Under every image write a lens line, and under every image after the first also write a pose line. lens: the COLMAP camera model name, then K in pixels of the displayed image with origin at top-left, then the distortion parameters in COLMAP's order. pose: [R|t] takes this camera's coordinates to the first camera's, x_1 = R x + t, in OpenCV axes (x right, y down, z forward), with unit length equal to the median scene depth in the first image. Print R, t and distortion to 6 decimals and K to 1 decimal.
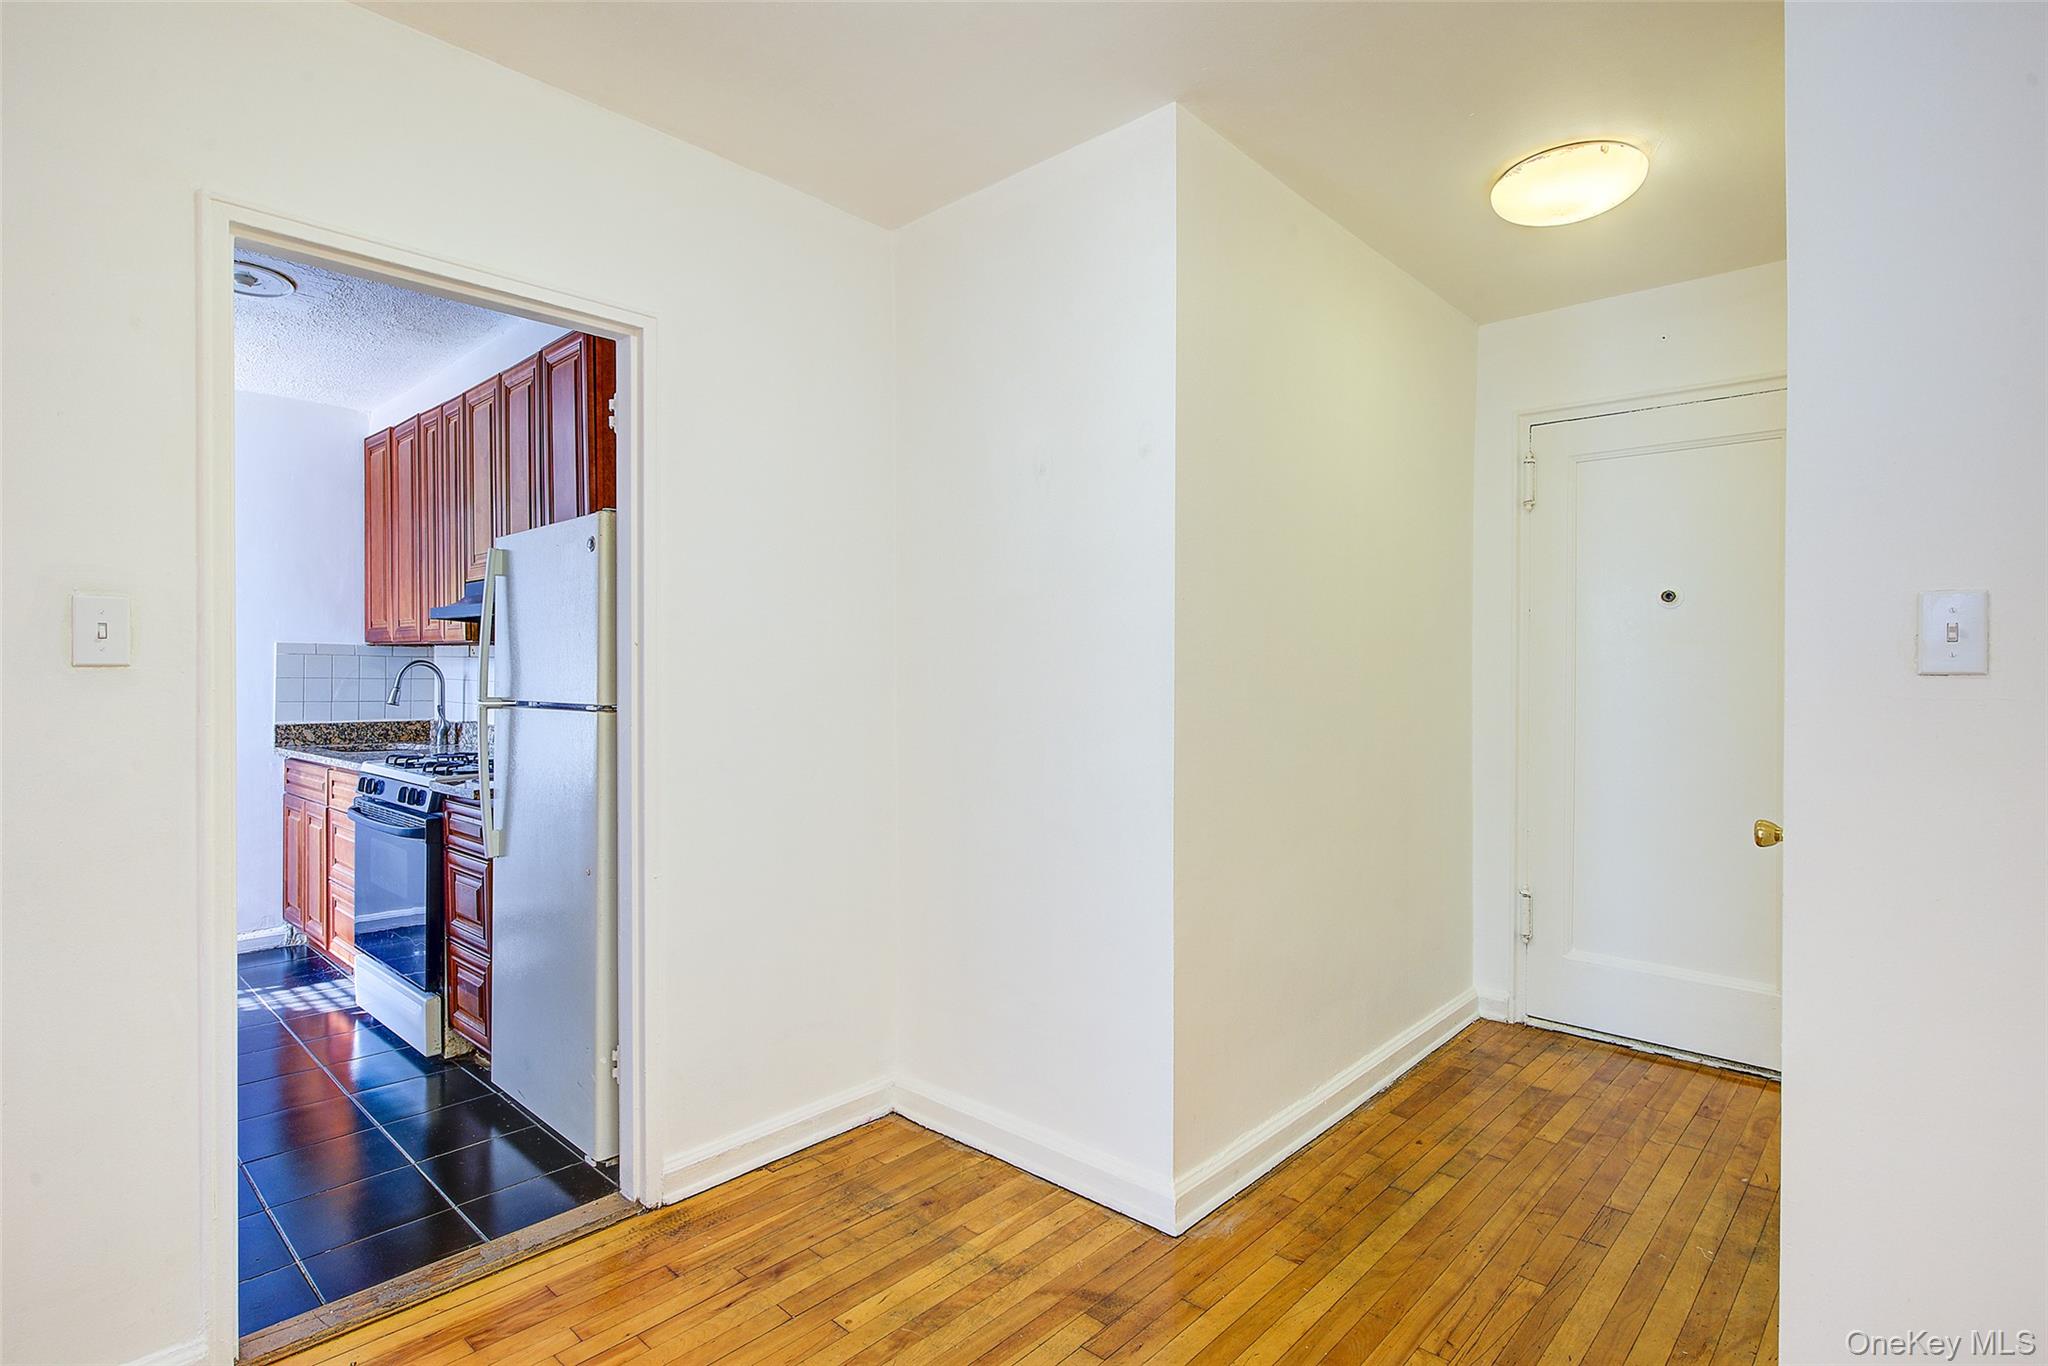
lens RADIAL K [[1014.9, 0, 1033.2], [0, 1014.9, 676.1], [0, 0, 1]] dist [-0.001777, 0.000008]
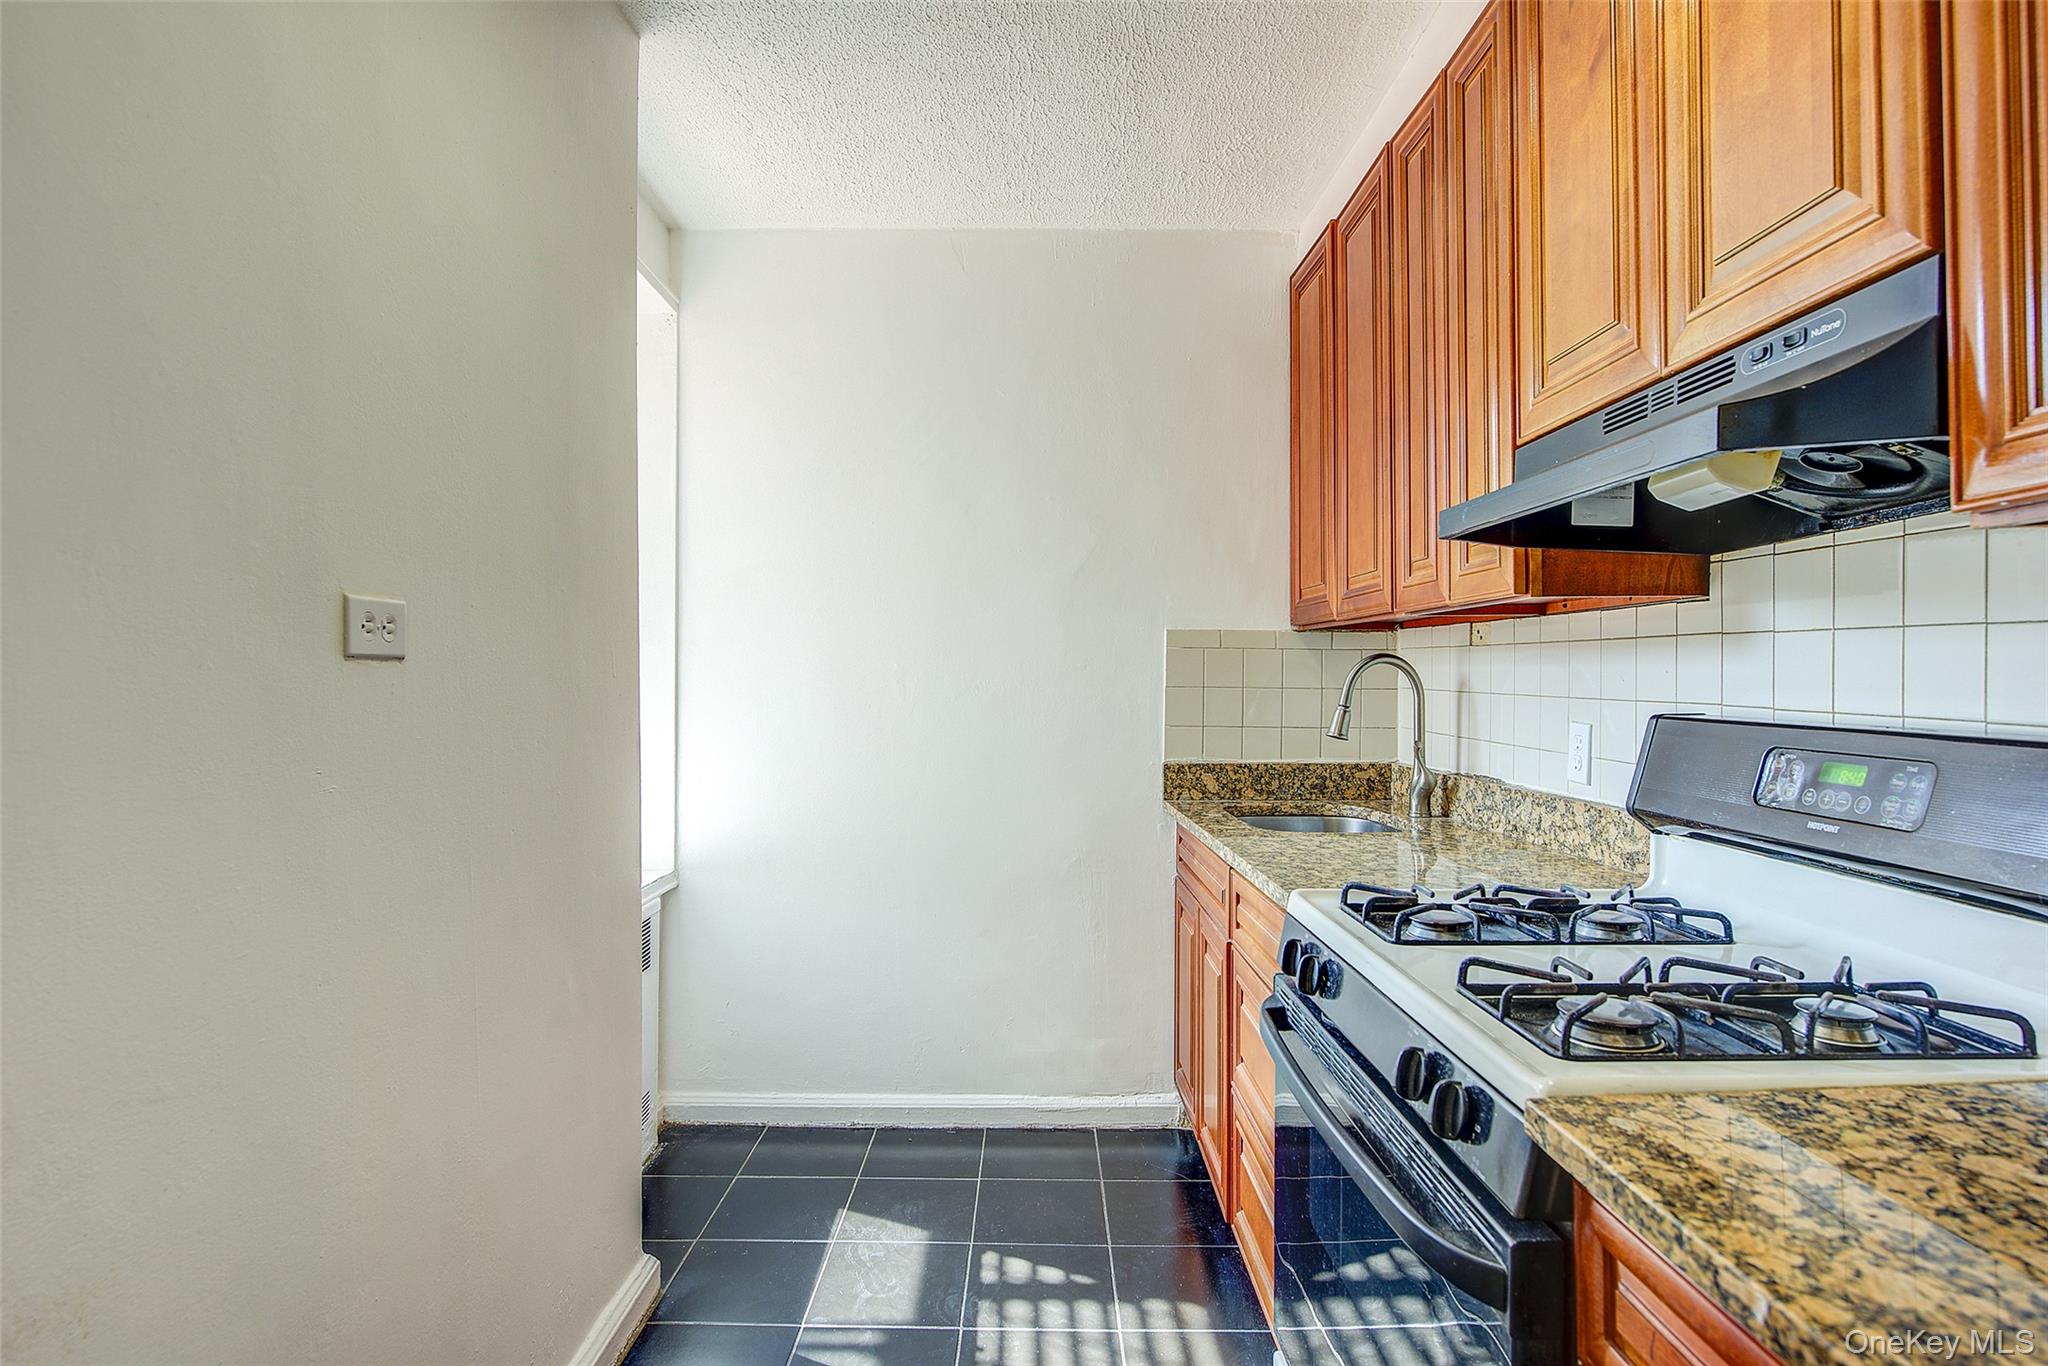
lens RADIAL K [[1053.2, 0, 1018.9], [0, 1053.2, 677.4], [0, 0, 1]] dist [-0.006717, -0.001613]
pose [[0.675712, -0.002781, -0.737160, -0.336458], [-0.001291, 0.999987, -0.004956, -0.000591], [0.737164, 0.004301, 0.675700, 0.503015]]
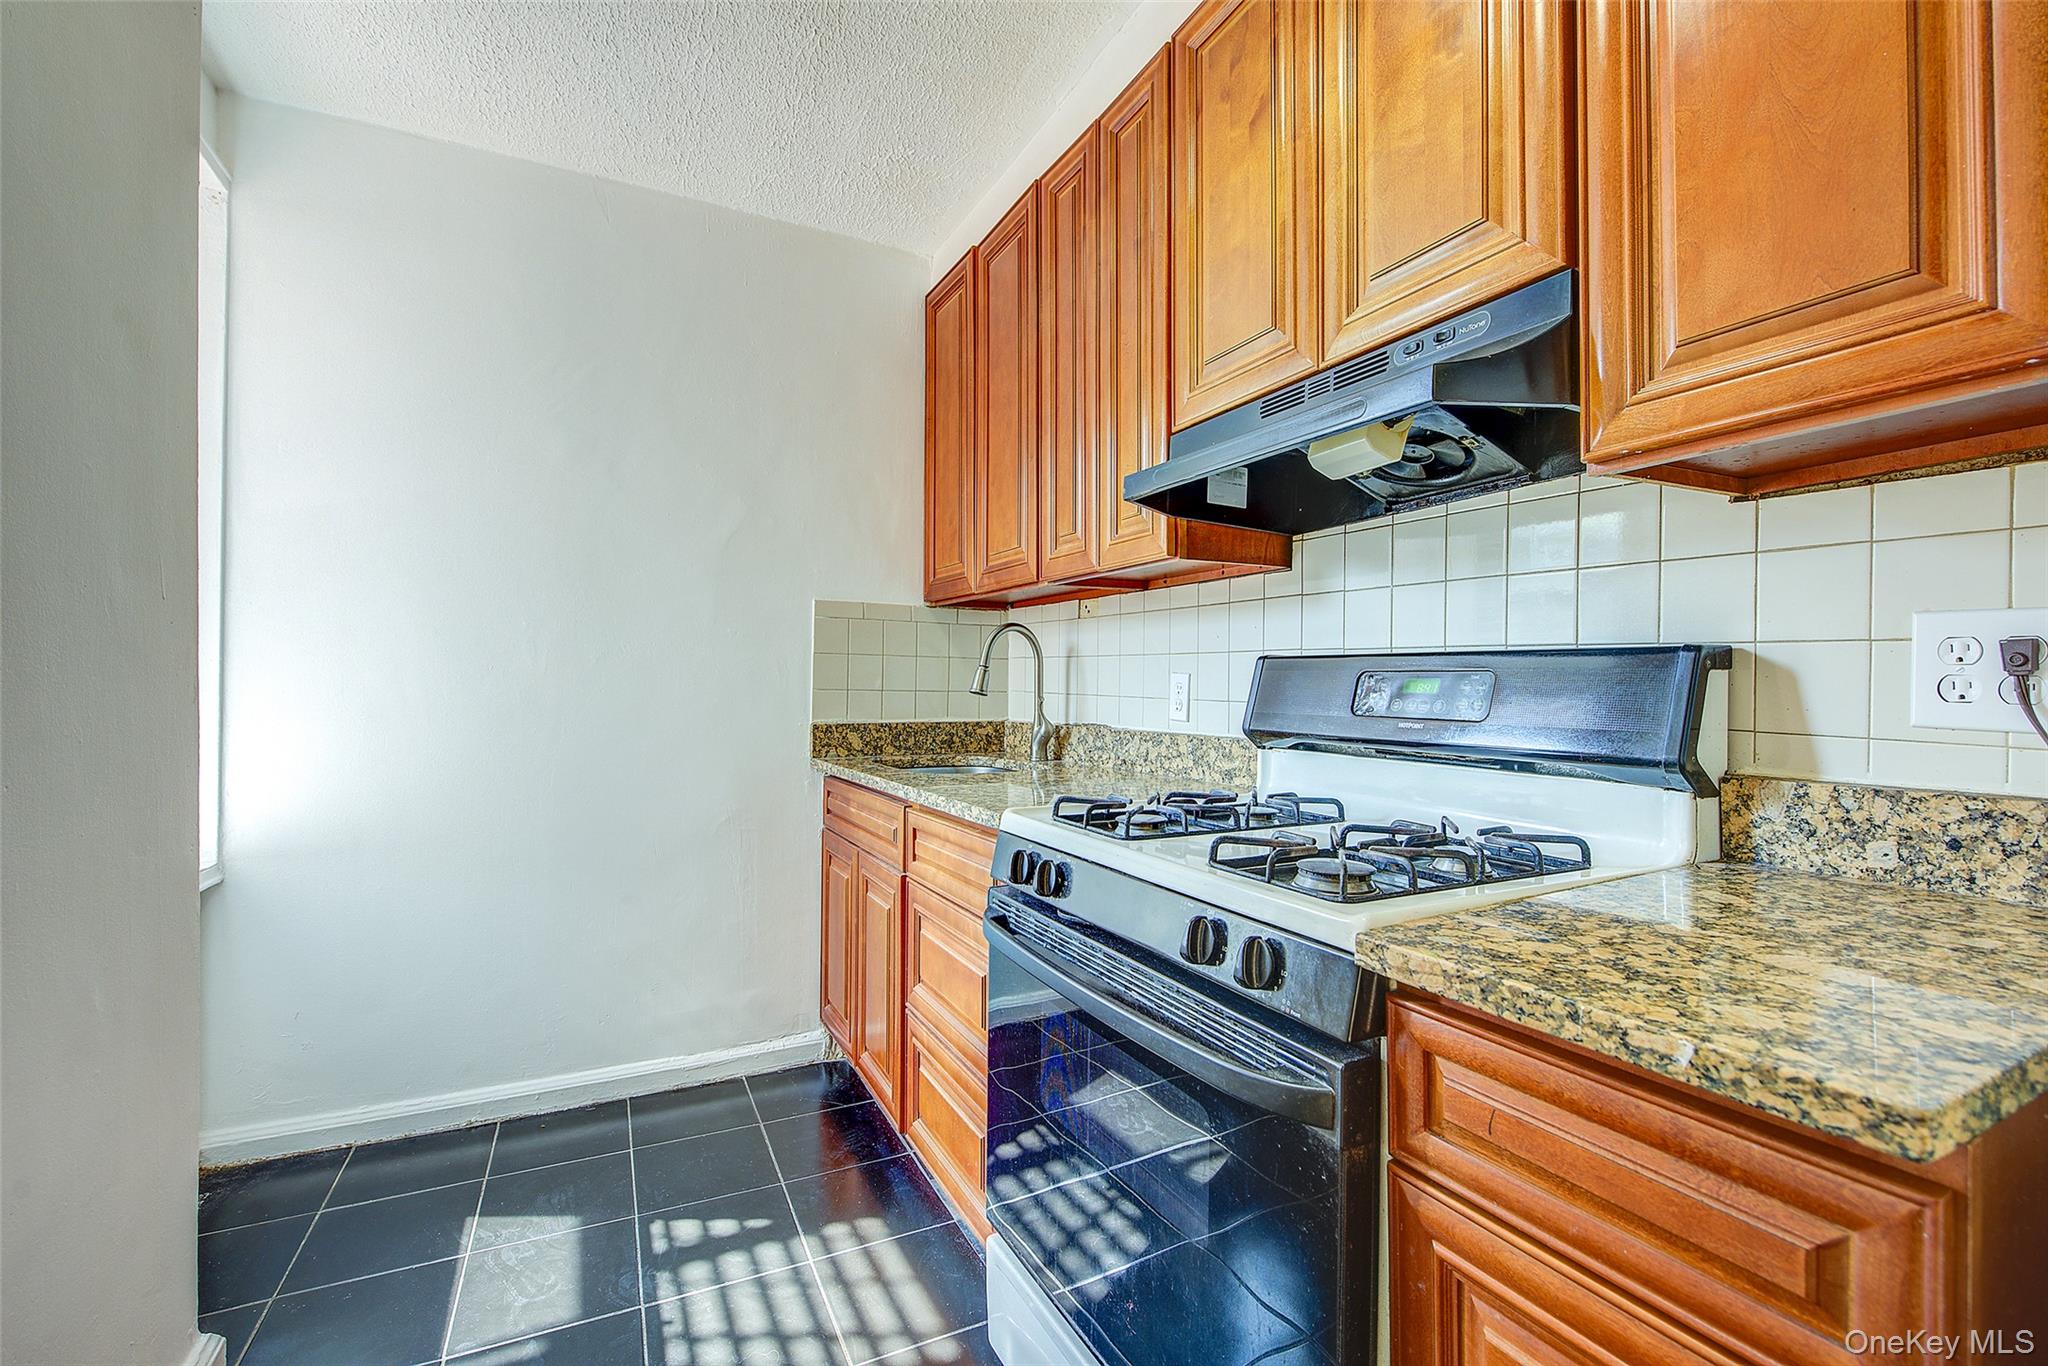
lens RADIAL K [[890.7, 0, 1035.4], [0, 890.7, 681.0], [0, 0, 1]] dist [-0.003418, -0.003556]
pose [[0.937386, 0.002220, -0.348284, -0.409387], [-0.005198, 0.999957, -0.007615, 0.023868], [0.348252, 0.008949, 0.937358, 0.506841]]
